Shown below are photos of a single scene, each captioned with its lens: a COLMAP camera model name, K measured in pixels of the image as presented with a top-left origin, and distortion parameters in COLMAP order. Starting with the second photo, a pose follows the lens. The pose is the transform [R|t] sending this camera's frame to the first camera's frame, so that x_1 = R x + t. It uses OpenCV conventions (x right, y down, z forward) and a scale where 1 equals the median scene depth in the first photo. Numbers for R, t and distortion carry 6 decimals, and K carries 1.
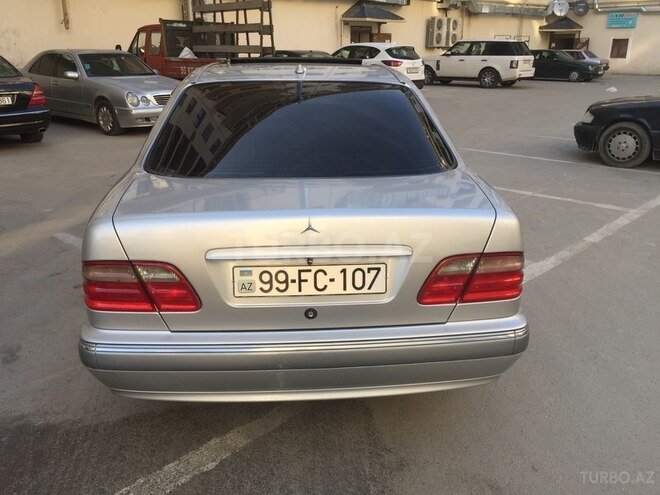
lens RADIAL K [[561.5, 0, 330.0], [0, 561.5, 247.5], [0, 0, 1]] dist [0.081250, -0.107650]
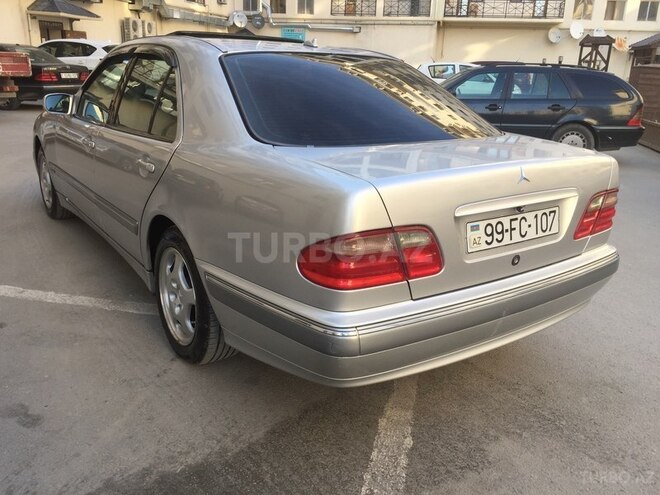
lens RADIAL K [[561.5, 0, 330.0], [0, 561.5, 247.5], [0, 0, 1]] dist [0.081250, -0.107650]
pose [[0.852500, -0.133222, 0.505466, -0.798845], [0.139818, 0.989860, 0.025079, 0.016506], [-0.503681, 0.049293, 0.862482, 0.232614]]
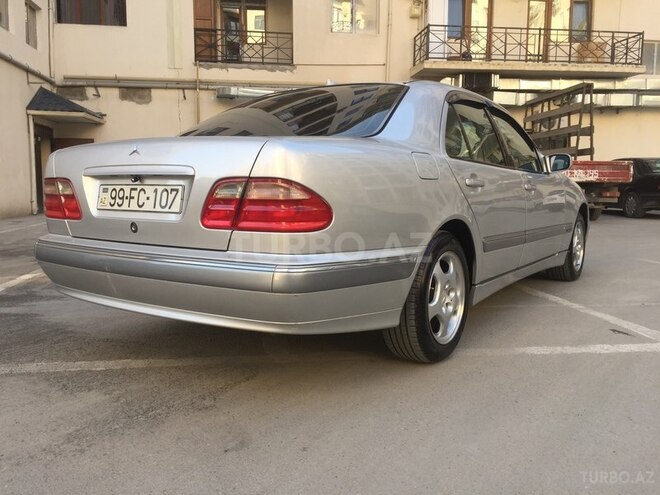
lens RADIAL K [[561.5, 0, 330.0], [0, 561.5, 247.5], [0, 0, 1]] dist [0.081250, -0.107650]
pose [[0.780008, 0.067814, -0.622084, 0.923932], [-0.205436, 0.966763, -0.152201, 0.230860], [0.591087, 0.246516, 0.768015, 0.324915]]
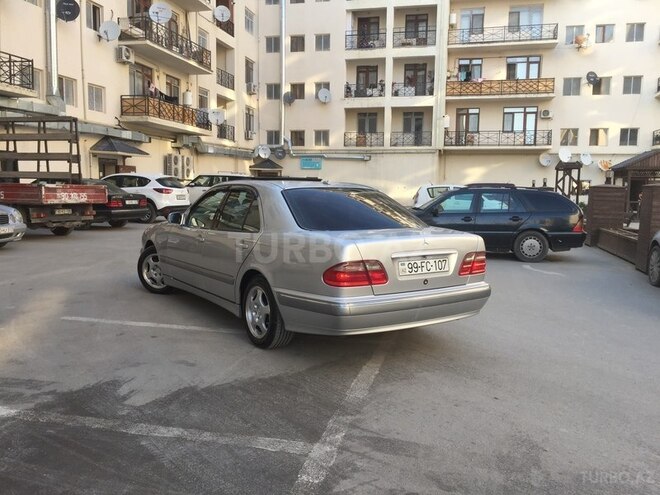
lens RADIAL K [[561.5, 0, 330.0], [0, 561.5, 247.5], [0, 0, 1]] dist [0.081250, -0.107650]
pose [[0.866278, -0.040311, 0.497933, -1.350890], [0.149811, 0.971827, -0.181958, 0.307613], [-0.476570, 0.232222, 0.847911, -0.686333]]
